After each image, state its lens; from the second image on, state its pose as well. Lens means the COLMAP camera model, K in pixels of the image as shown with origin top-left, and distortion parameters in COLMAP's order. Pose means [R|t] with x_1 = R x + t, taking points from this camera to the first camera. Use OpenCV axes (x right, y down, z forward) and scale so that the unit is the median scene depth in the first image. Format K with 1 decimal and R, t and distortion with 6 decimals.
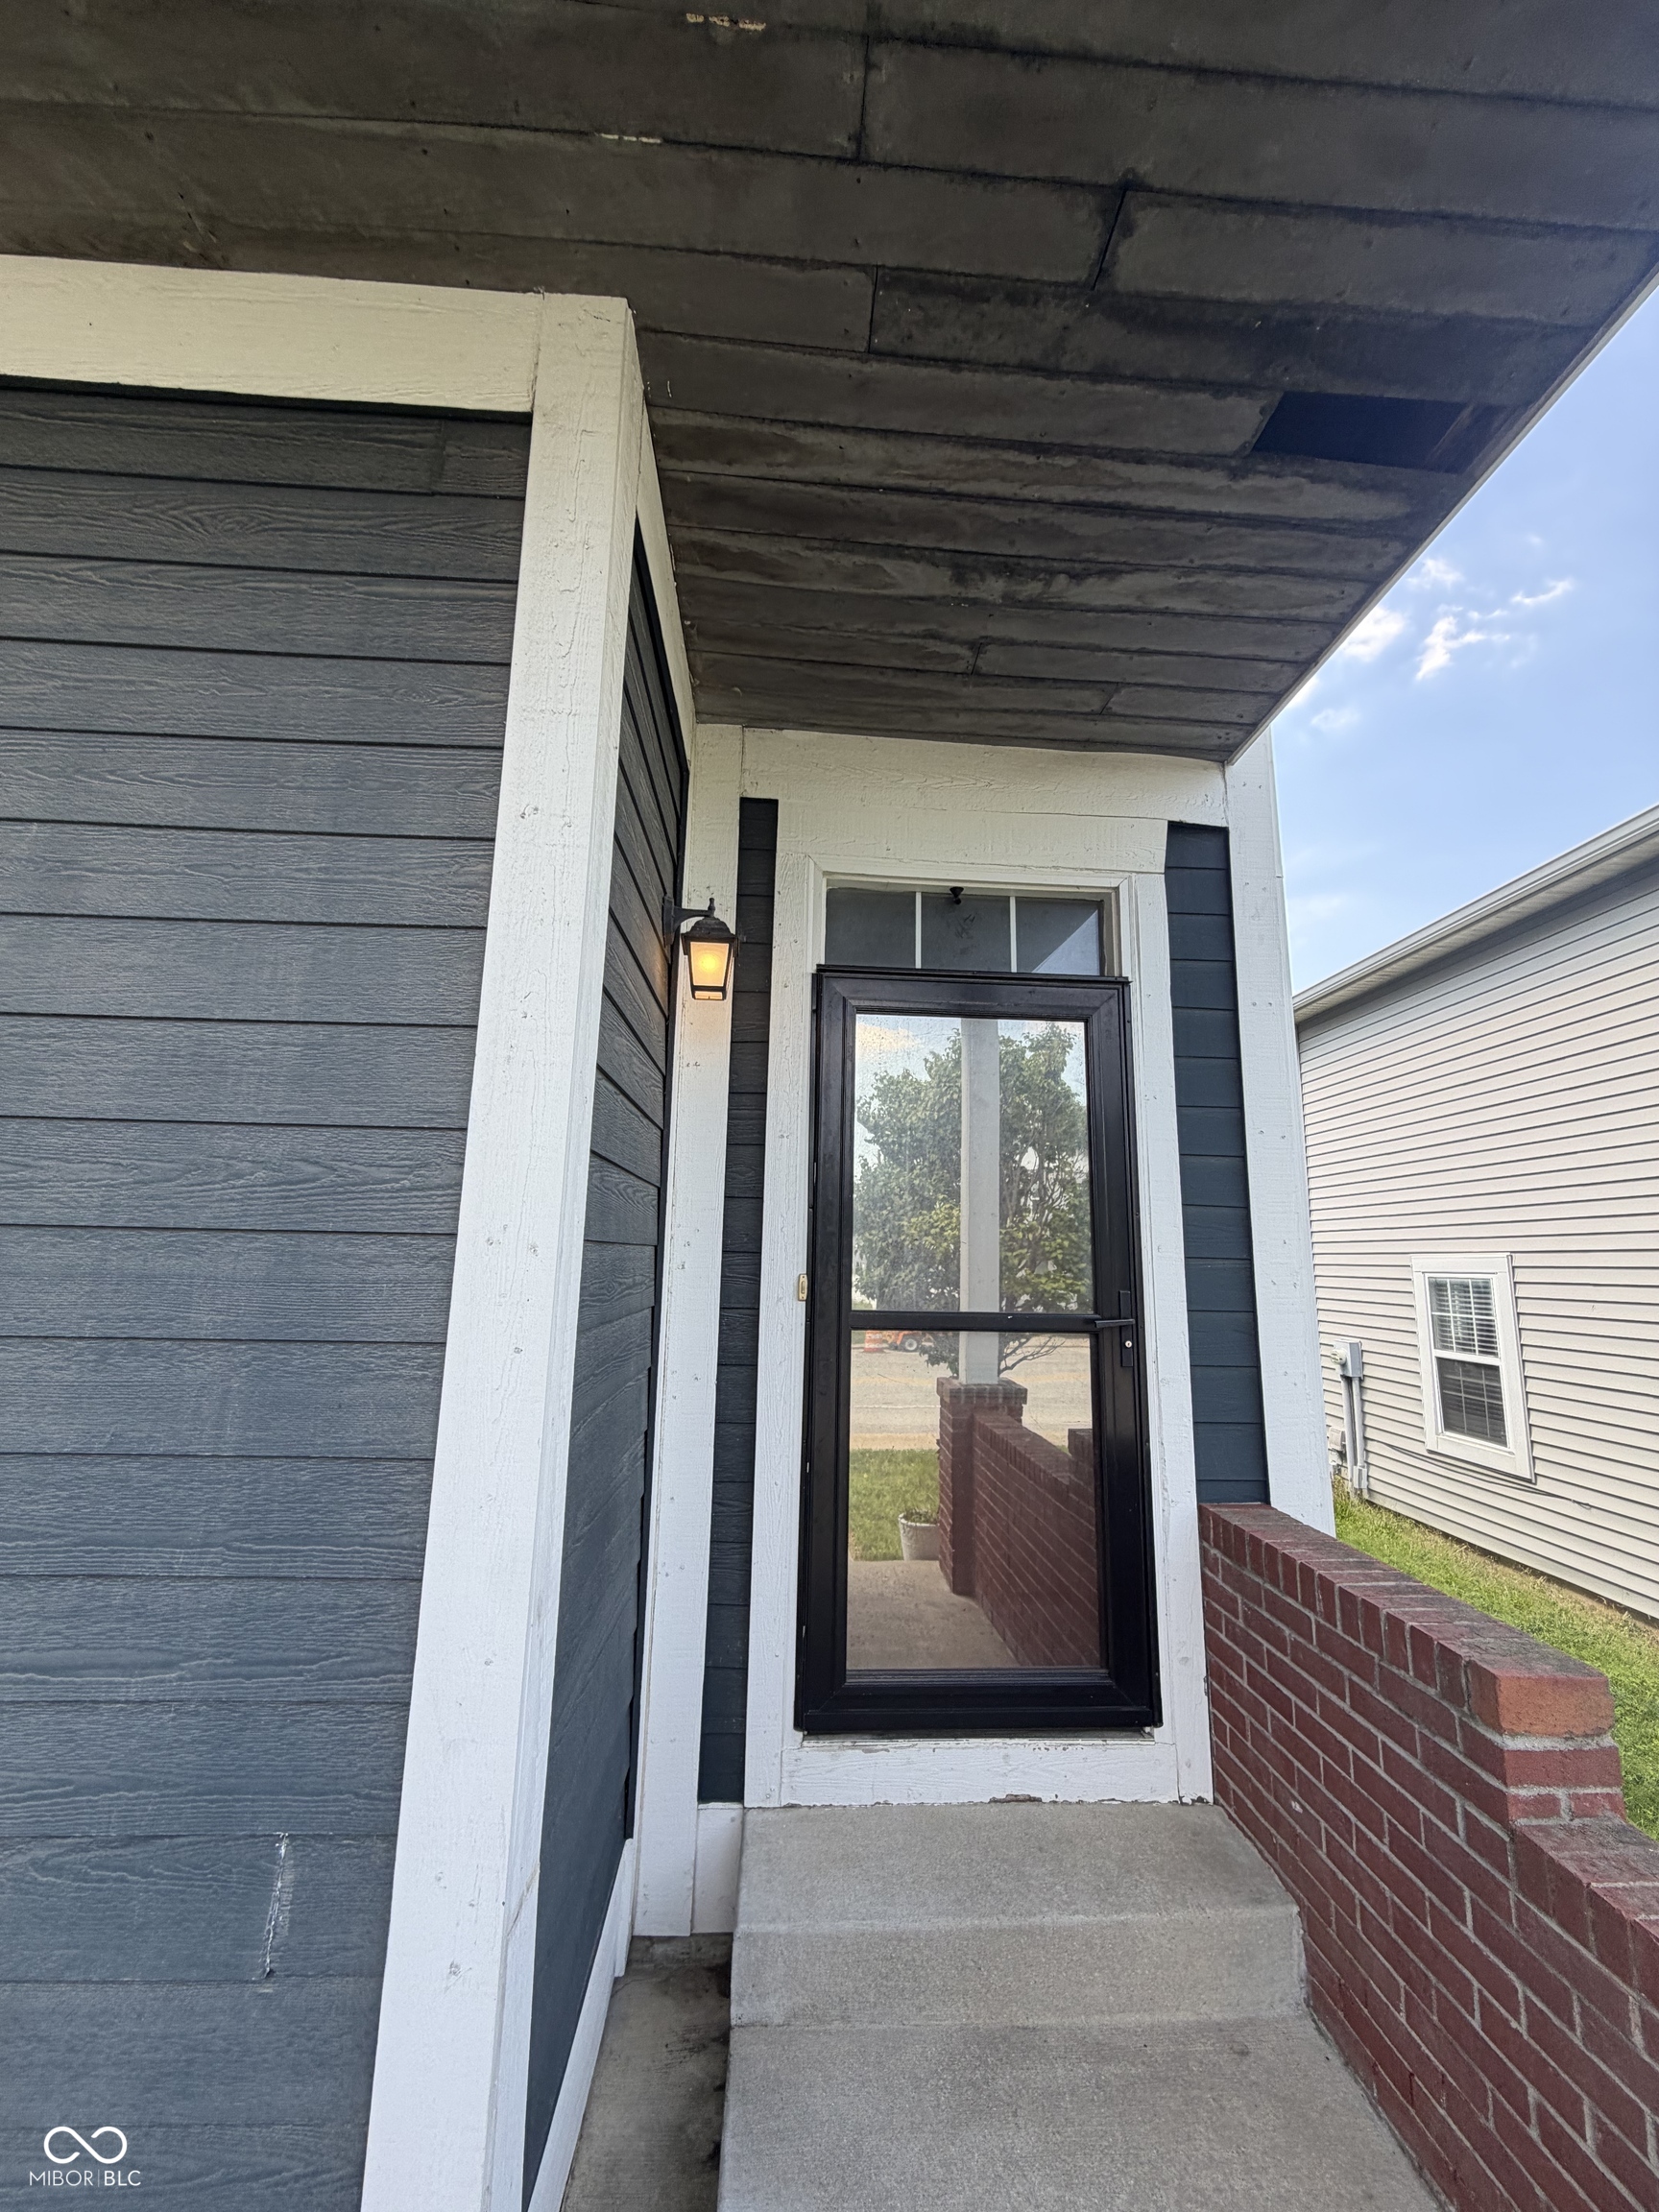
lens RADIAL K [[875.5, 0, 829.5], [0, 875.5, 1106.0], [0, 0, 1]] dist [-0.002762, -0.000001]
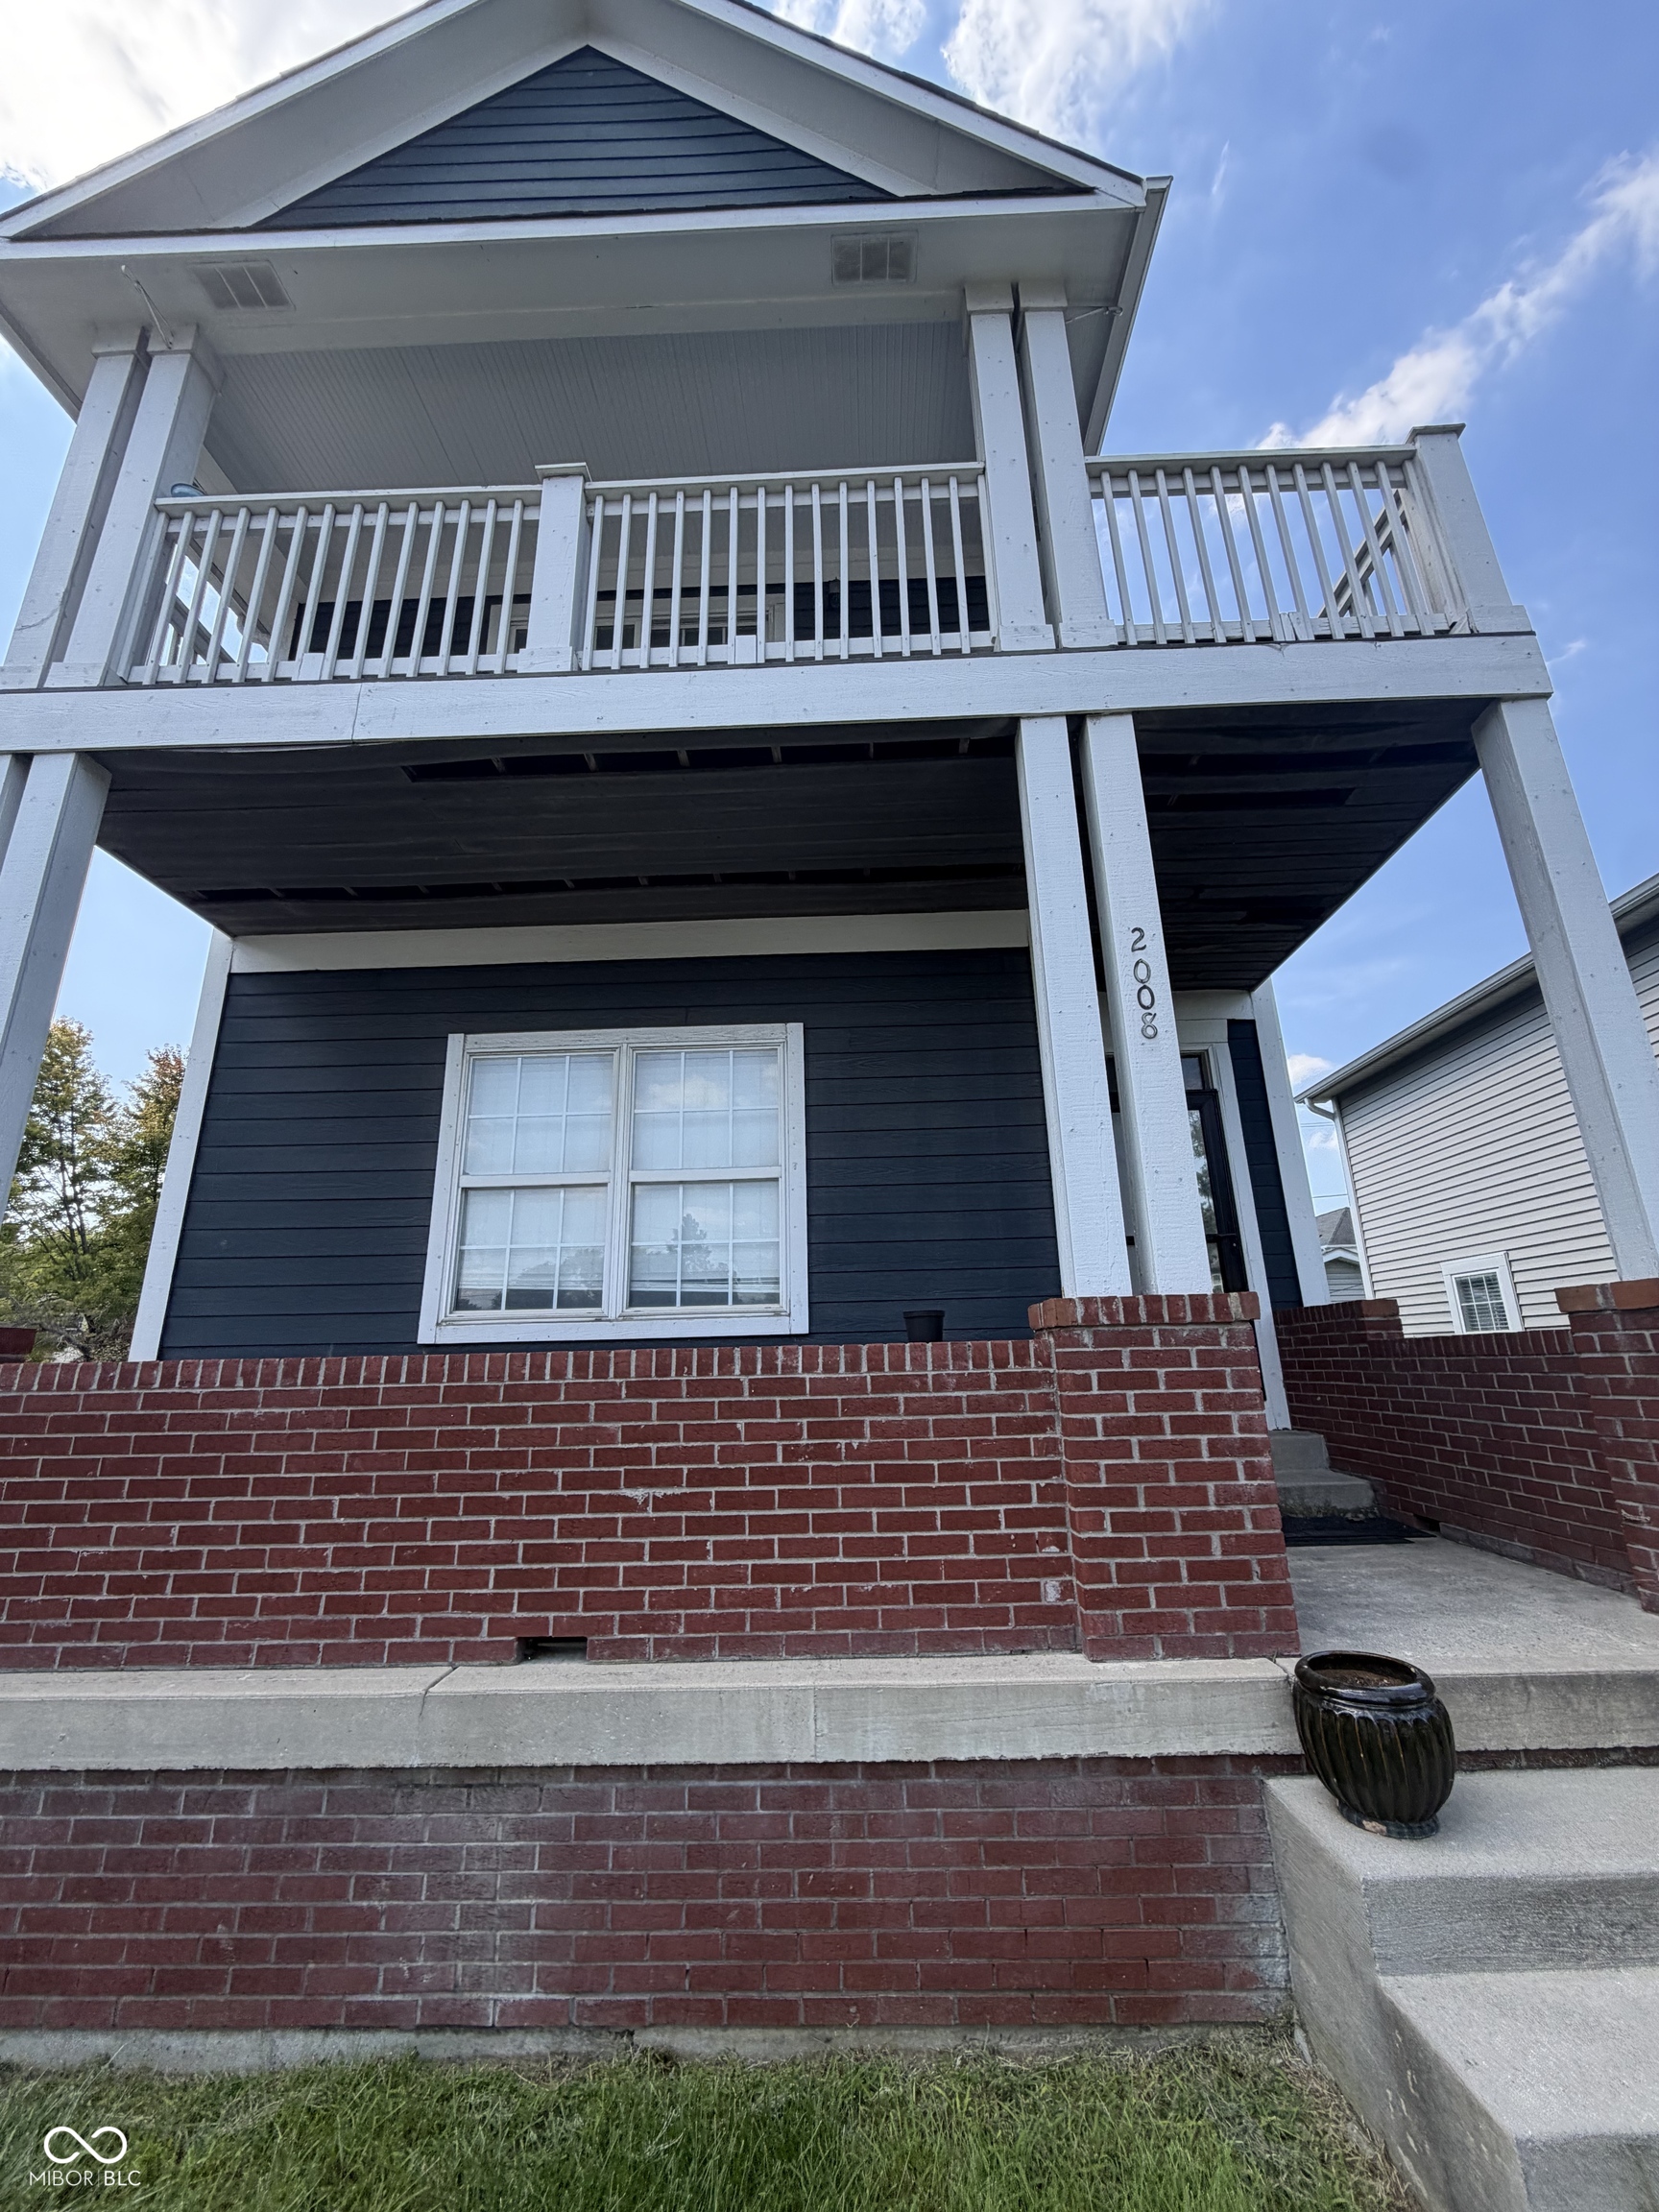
lens RADIAL K [[875.5, 0, 829.5], [0, 875.5, 1106.0], [0, 0, 1]] dist [-0.002762, -0.000001]
pose [[0.995769, -0.064196, -0.065752, -0.495375], [0.056521, 0.992034, -0.112583, 0.091581], [0.072456, 0.108390, 0.991464, -1.275066]]
